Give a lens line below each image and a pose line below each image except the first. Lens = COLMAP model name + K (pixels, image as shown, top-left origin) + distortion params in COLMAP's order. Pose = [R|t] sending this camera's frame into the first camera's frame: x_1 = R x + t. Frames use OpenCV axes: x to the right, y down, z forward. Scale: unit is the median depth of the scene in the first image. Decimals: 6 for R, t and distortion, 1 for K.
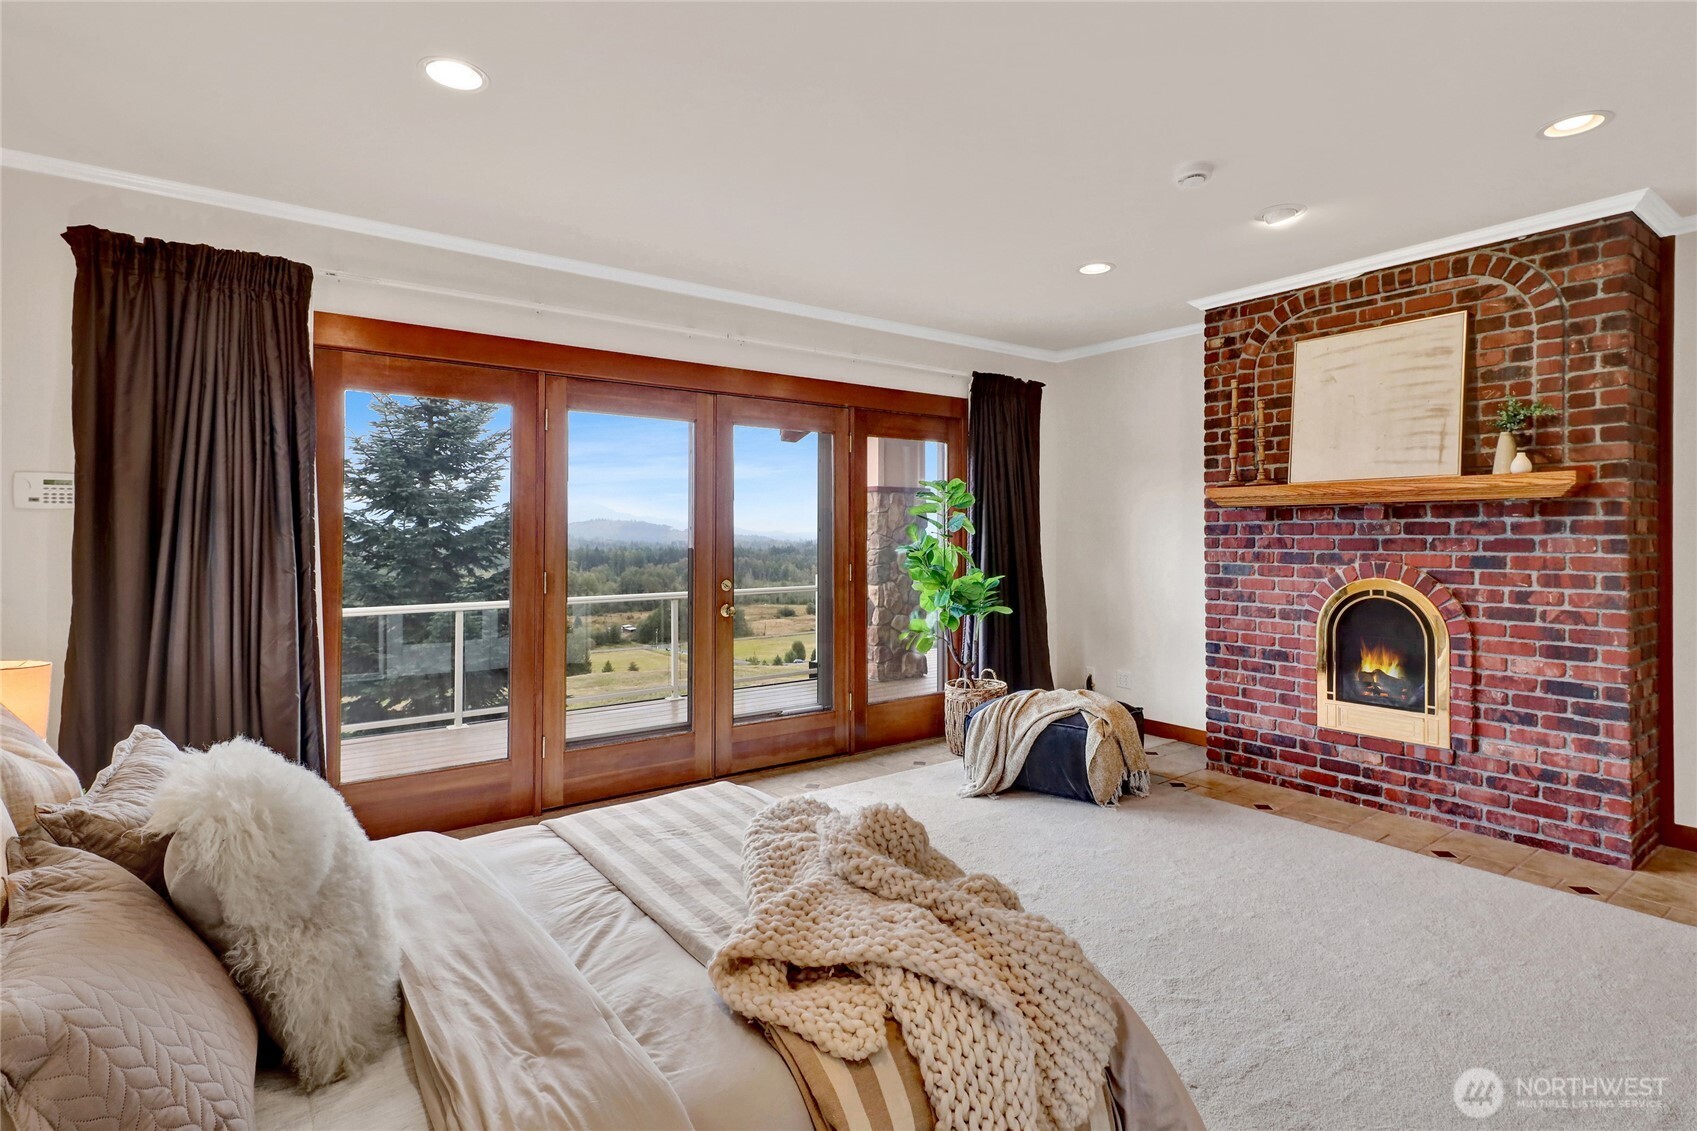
lens RADIAL K [[845.6, 0, 824.8], [0, 845.6, 540.9], [0, 0, 1]] dist [0.000333, -0.001131]
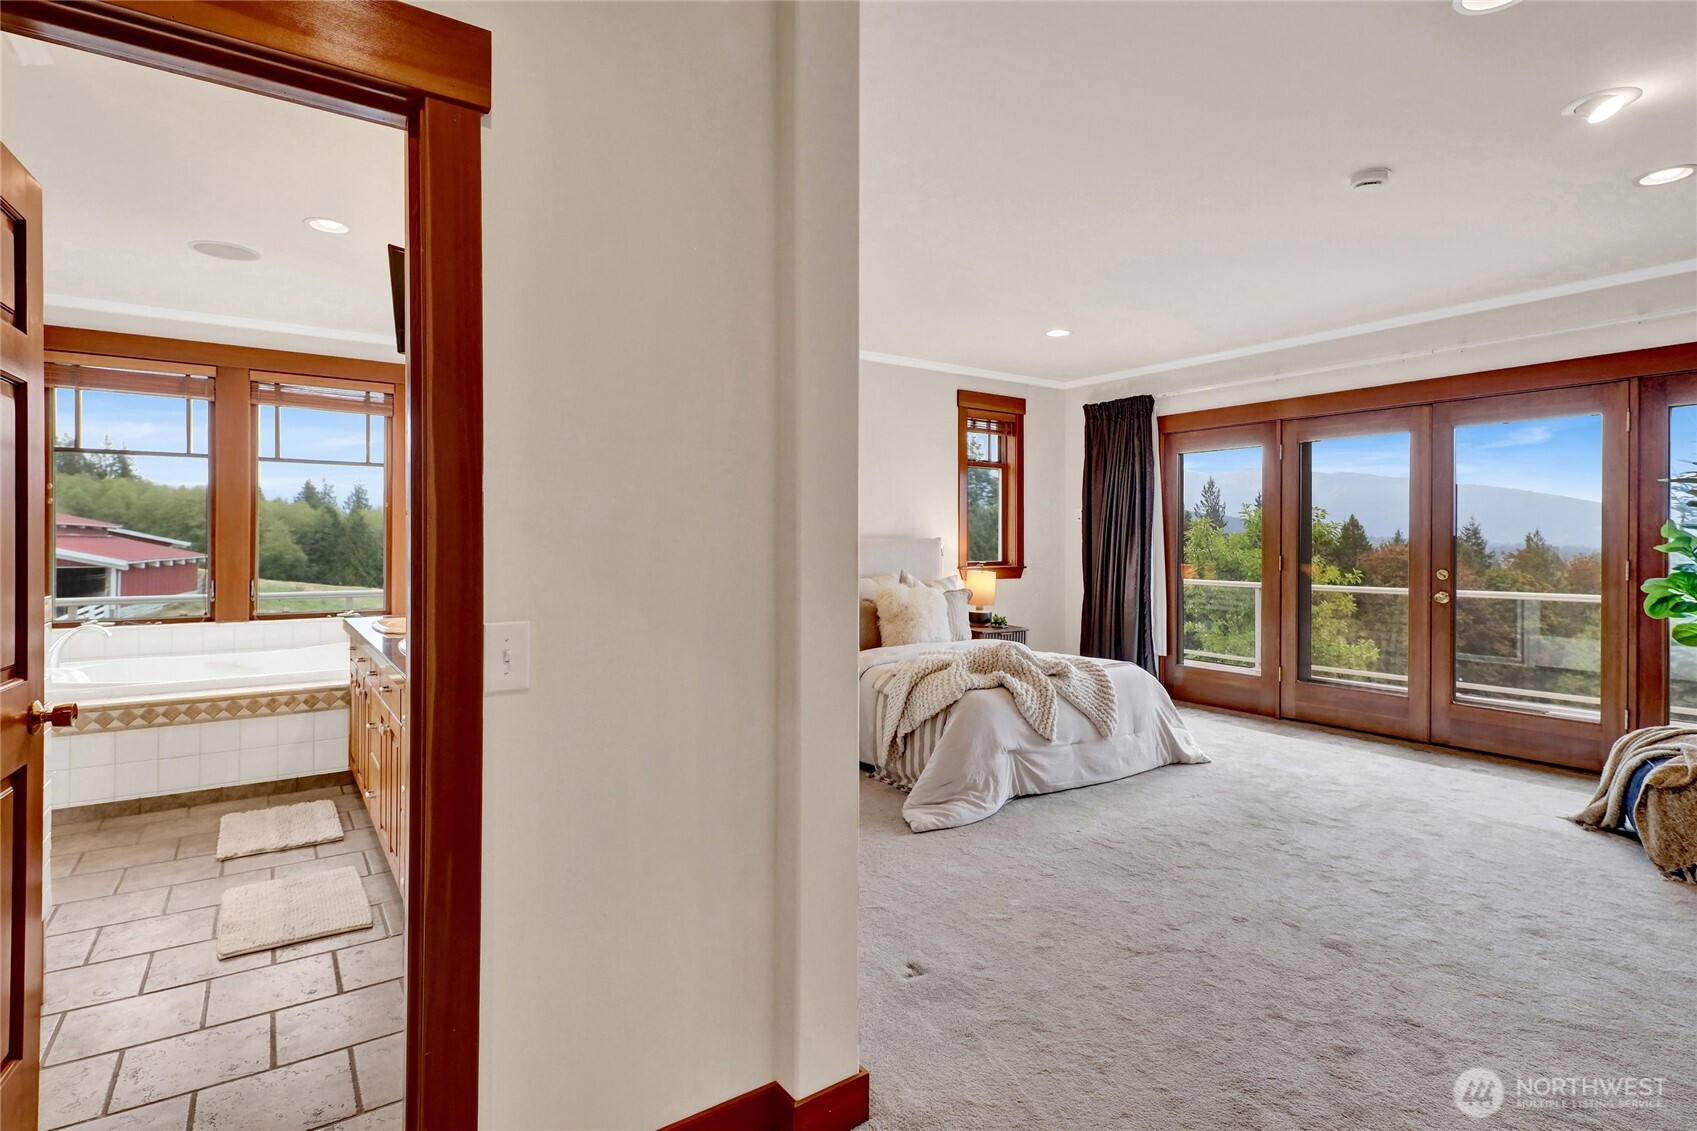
lens RADIAL K [[812.4, 0, 845.6], [0, 812.4, 540.3], [0, 0, 1]] dist [0.006013, -0.005247]
pose [[0.000009, -0.000073, -1.000000, 0.962024], [-0.001216, 0.999999, -0.000073, 0.008976], [0.999999, 0.001216, 0.000009, 0.222916]]
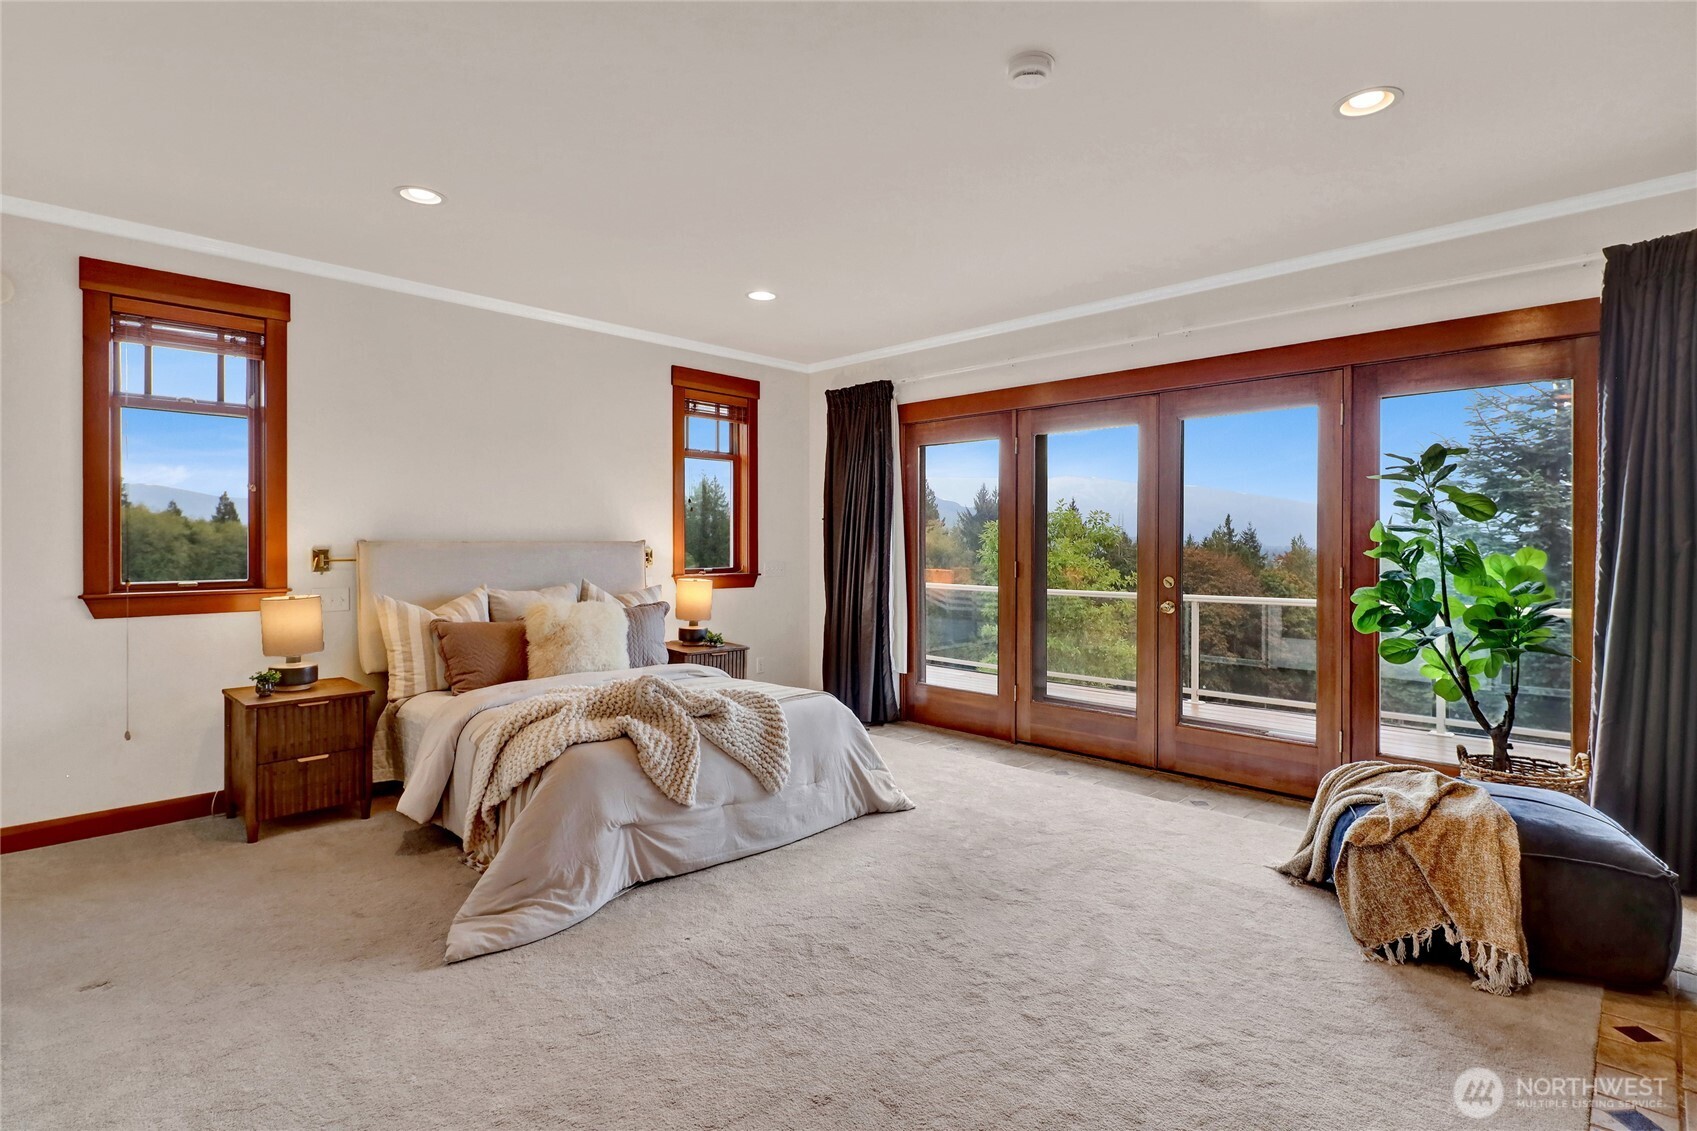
lens RADIAL K [[812.4, 0, 845.6], [0, 812.4, 540.3], [0, 0, 1]] dist [0.006013, -0.005247]
pose [[0.190781, -0.003183, -0.981628, 0.765301], [-0.002438, 0.999990, -0.003716, 0.008008], [0.981630, 0.003102, 0.190771, 0.448881]]
